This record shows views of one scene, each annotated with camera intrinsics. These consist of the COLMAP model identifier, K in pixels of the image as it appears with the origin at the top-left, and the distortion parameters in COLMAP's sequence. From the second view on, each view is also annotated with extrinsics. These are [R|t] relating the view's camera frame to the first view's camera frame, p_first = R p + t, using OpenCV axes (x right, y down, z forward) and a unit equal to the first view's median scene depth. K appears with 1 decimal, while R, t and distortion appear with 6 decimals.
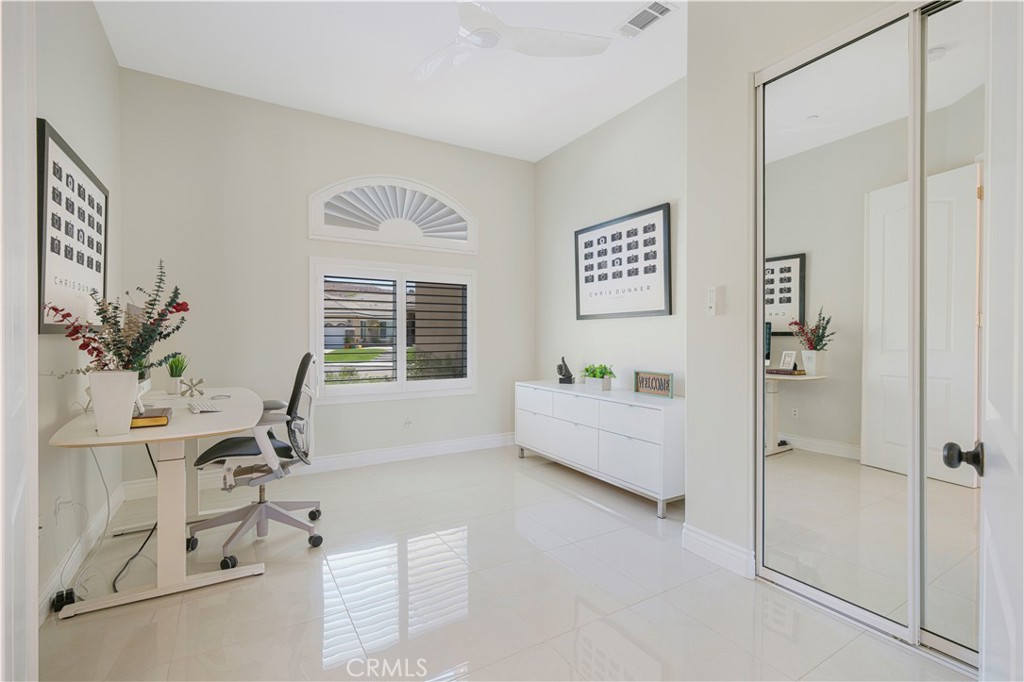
lens RADIAL K [[460.4, 0, 512.0], [0, 460.4, 341.0], [0, 0, 1]] dist [-0.001245, 0.000132]
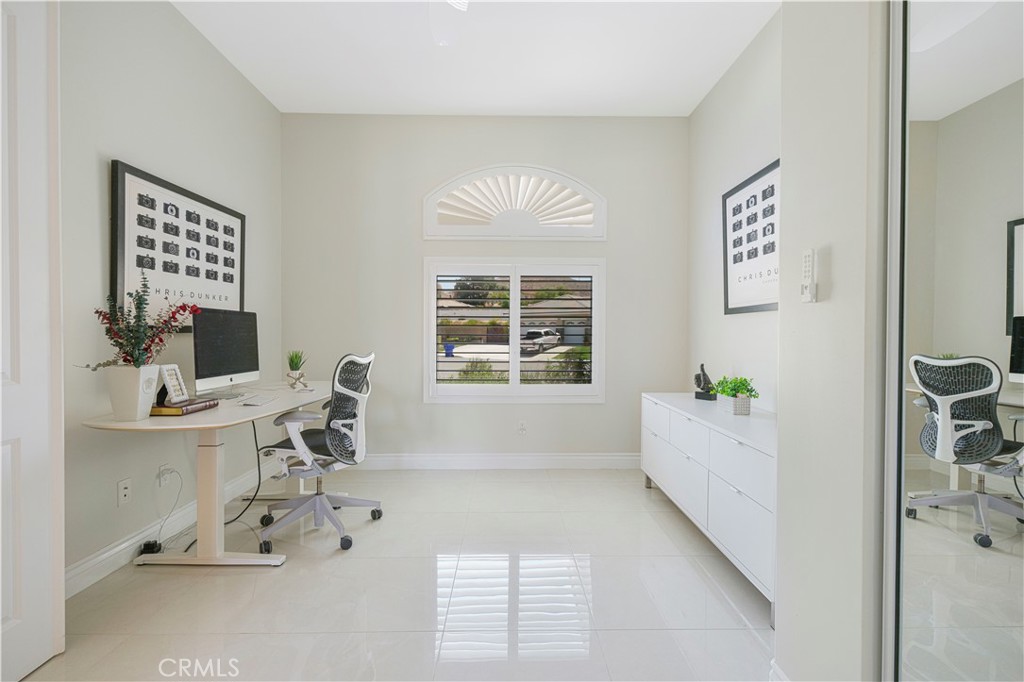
lens RADIAL K [[460.4, 0, 512.0], [0, 460.4, 341.0], [0, 0, 1]] dist [-0.001245, 0.000132]
pose [[0.865234, 0.011037, -0.501247, 0.223157], [-0.008427, 0.999937, 0.007471, -0.006184], [0.501298, -0.002240, 0.865272, 0.194106]]
